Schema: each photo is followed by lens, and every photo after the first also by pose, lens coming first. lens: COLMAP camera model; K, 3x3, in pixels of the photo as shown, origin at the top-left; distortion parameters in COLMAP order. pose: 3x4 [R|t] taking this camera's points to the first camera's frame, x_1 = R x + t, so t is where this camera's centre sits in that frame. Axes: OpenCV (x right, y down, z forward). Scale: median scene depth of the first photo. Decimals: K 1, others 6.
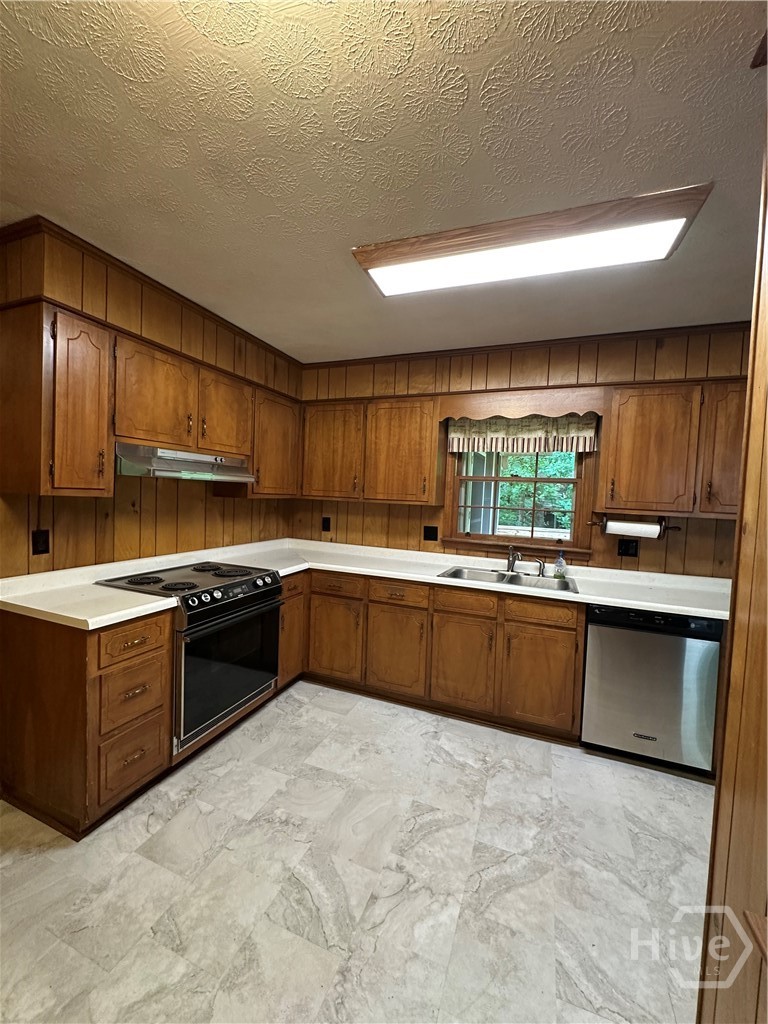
lens RADIAL K [[407.2, 0, 383.1], [0, 407.2, 511.4], [0, 0, 1]] dist [-0.004143, 0.000638]
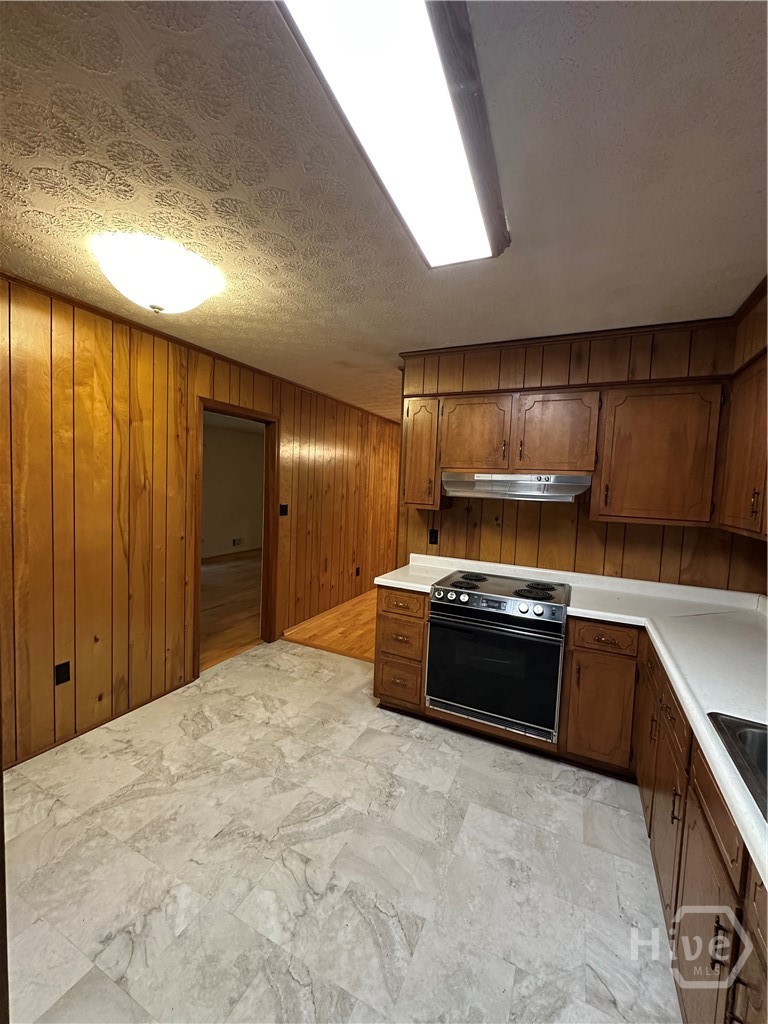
lens RADIAL K [[407.2, 0, 383.1], [0, 407.2, 511.4], [0, 0, 1]] dist [-0.004143, 0.000638]
pose [[-0.066509, 0.021036, -0.997564, 0.830454], [-0.087129, 0.995836, 0.026808, -0.054317], [0.993974, 0.088700, -0.064399, 0.925267]]
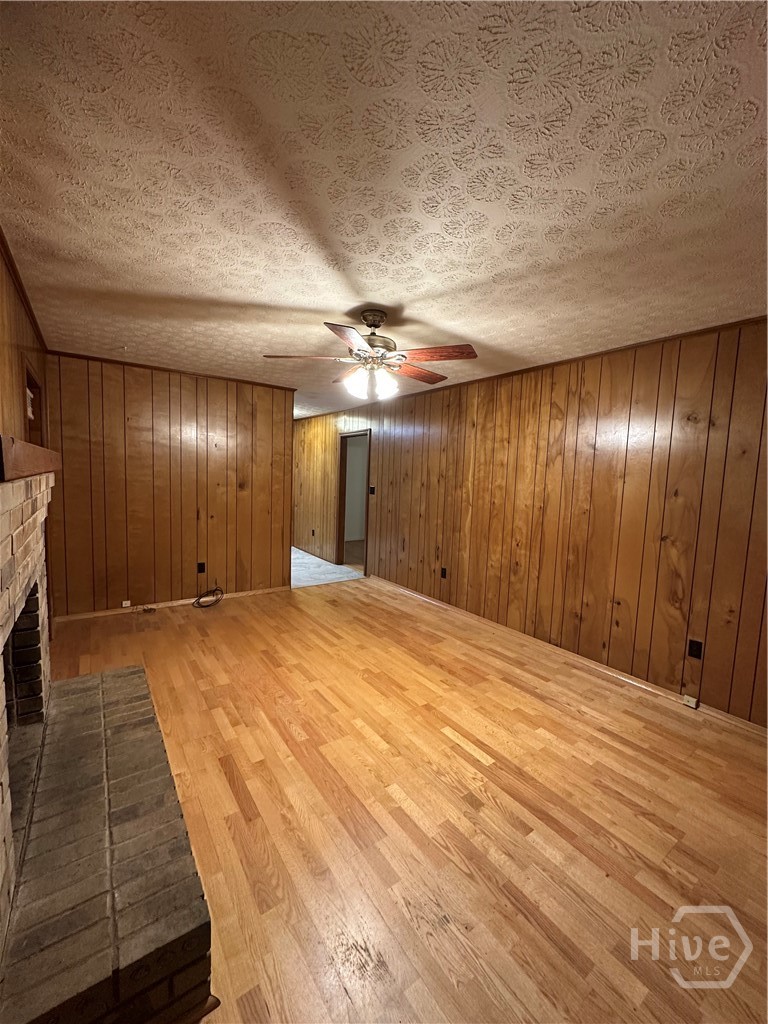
lens RADIAL K [[407.2, 0, 383.1], [0, 407.2, 511.4], [0, 0, 1]] dist [-0.004143, 0.000638]
pose [[-0.841186, -0.116944, 0.527949, -2.911726], [-0.045102, 0.988106, 0.147010, -0.260227], [-0.538862, 0.099851, -0.836455, 2.823488]]
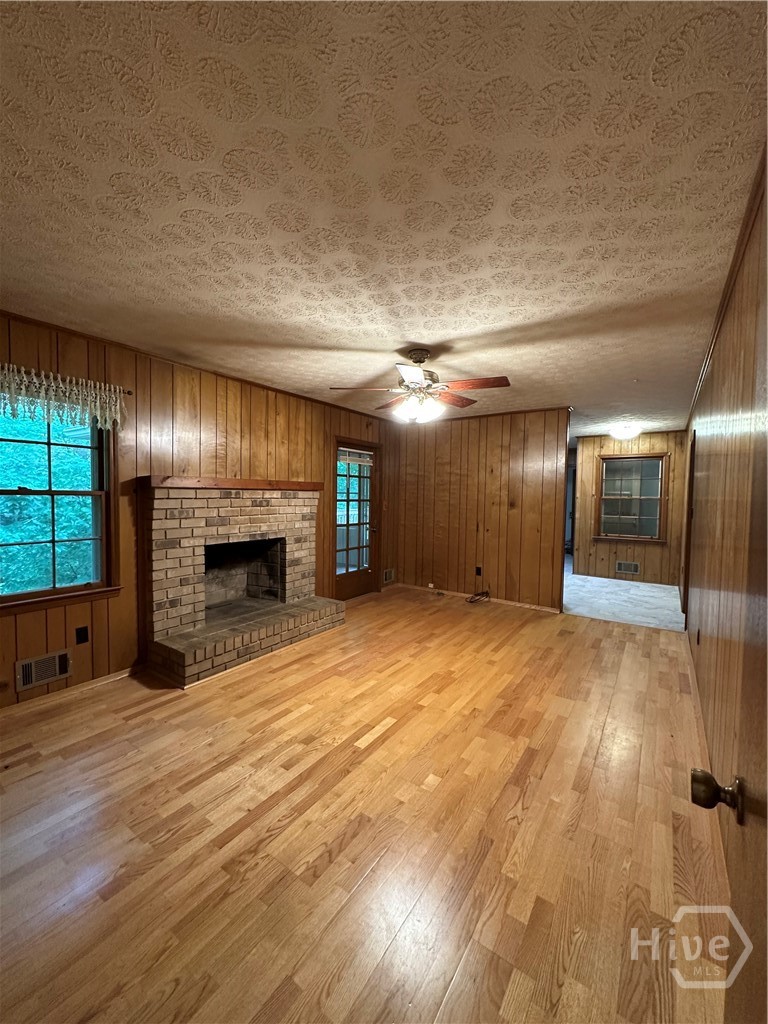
lens RADIAL K [[407.2, 0, 383.1], [0, 407.2, 511.4], [0, 0, 1]] dist [-0.004143, 0.000638]
pose [[0.218179, -0.078886, 0.972715, -3.745468], [0.037486, 0.996669, 0.072420, -0.199170], [-0.975189, 0.020662, 0.220409, 1.451691]]
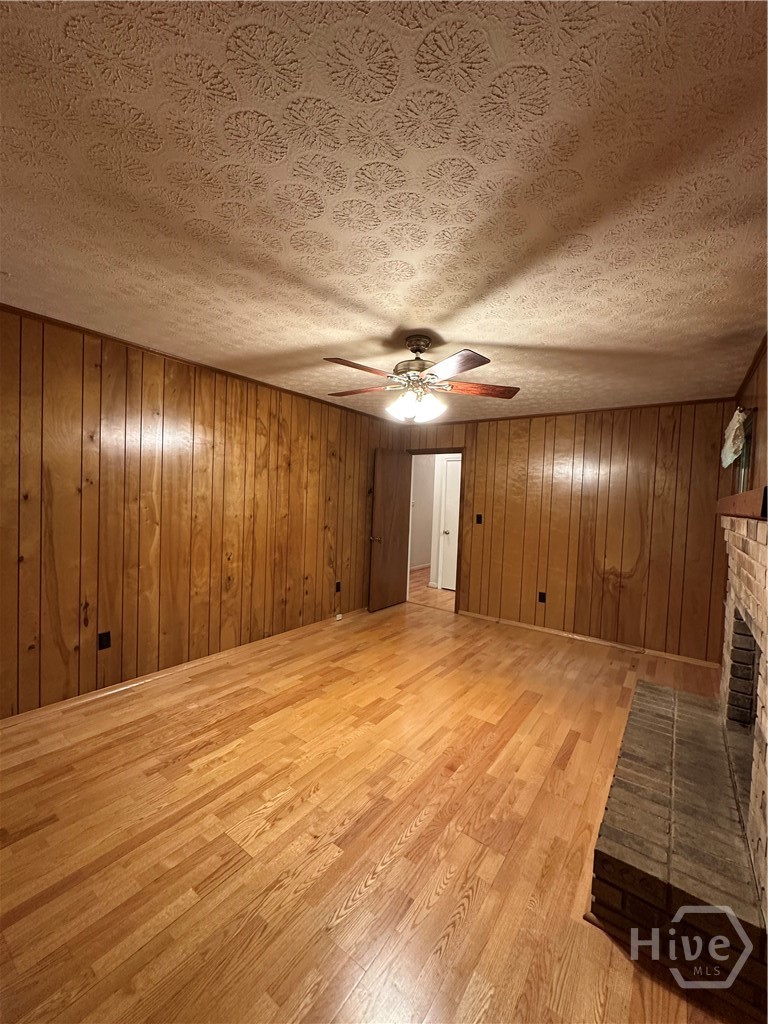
lens RADIAL K [[407.2, 0, 383.1], [0, 407.2, 511.4], [0, 0, 1]] dist [-0.004143, 0.000638]
pose [[-0.243254, -0.016715, -0.969819, -0.752290], [-0.091651, 0.995774, 0.005826, -0.125903], [0.965623, 0.090302, -0.243758, 1.924318]]
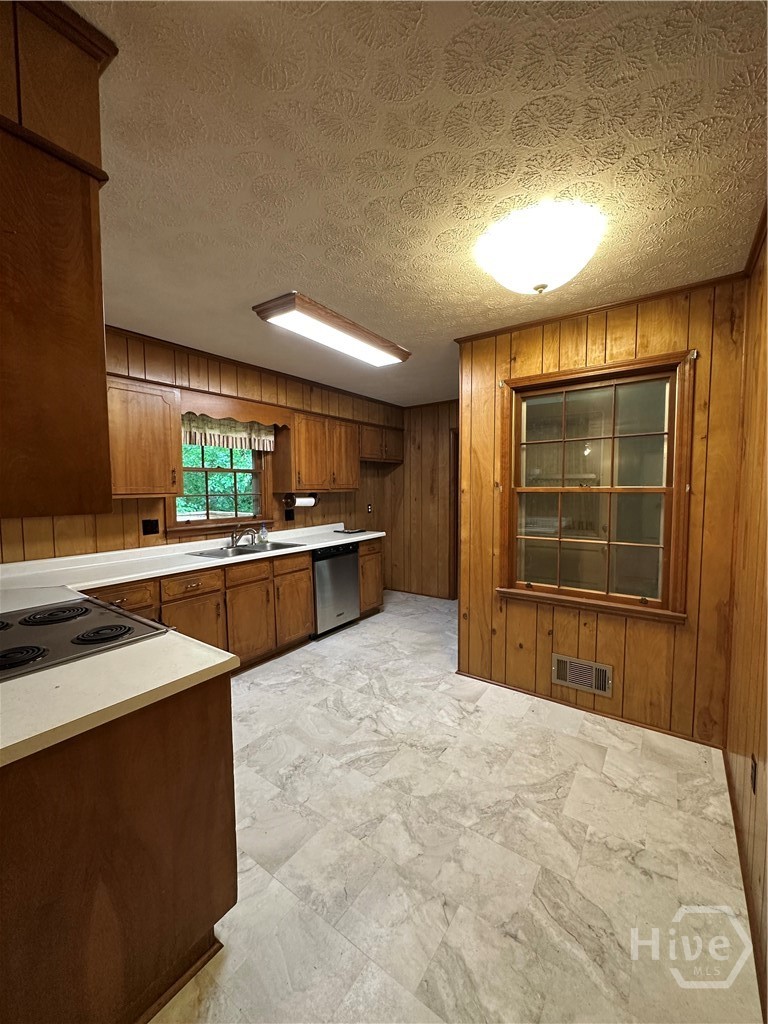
lens RADIAL K [[407.2, 0, 383.1], [0, 407.2, 511.4], [0, 0, 1]] dist [-0.004143, 0.000638]
pose [[0.237635, -0.104077, 0.965763, -1.172947], [0.059023, 0.993953, 0.092592, -0.066469], [-0.969560, 0.035000, 0.242341, 0.416413]]
